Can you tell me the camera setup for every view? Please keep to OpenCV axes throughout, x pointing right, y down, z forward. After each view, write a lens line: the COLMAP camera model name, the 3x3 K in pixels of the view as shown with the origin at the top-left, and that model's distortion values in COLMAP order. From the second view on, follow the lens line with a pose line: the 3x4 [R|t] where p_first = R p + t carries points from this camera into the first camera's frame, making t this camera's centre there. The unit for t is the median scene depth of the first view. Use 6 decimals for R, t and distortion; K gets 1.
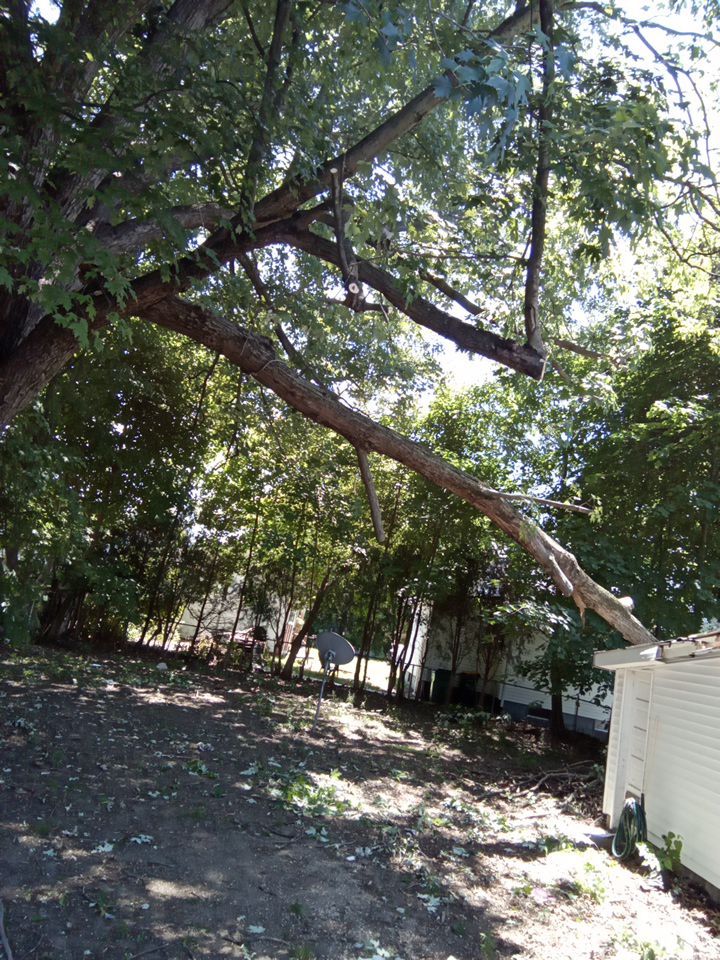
lens RADIAL K [[673.3, 0, 360.0], [0, 673.3, 480.0], [0, 0, 1]] dist [0.064408, -0.087185]
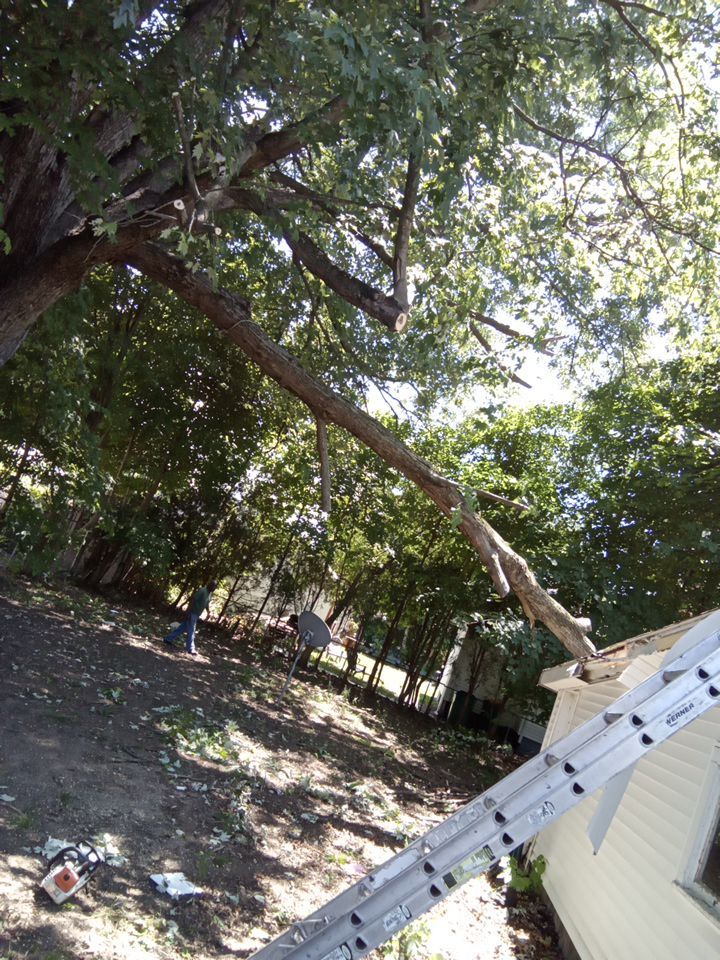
lens RADIAL K [[673.3, 0, 360.0], [0, 673.3, 480.0], [0, 0, 1]] dist [0.064408, -0.087185]
pose [[0.973945, 0.148307, -0.171567, 0.184112], [-0.153800, 0.987917, -0.019108, 0.041327], [0.166661, 0.044998, 0.984987, 0.011023]]
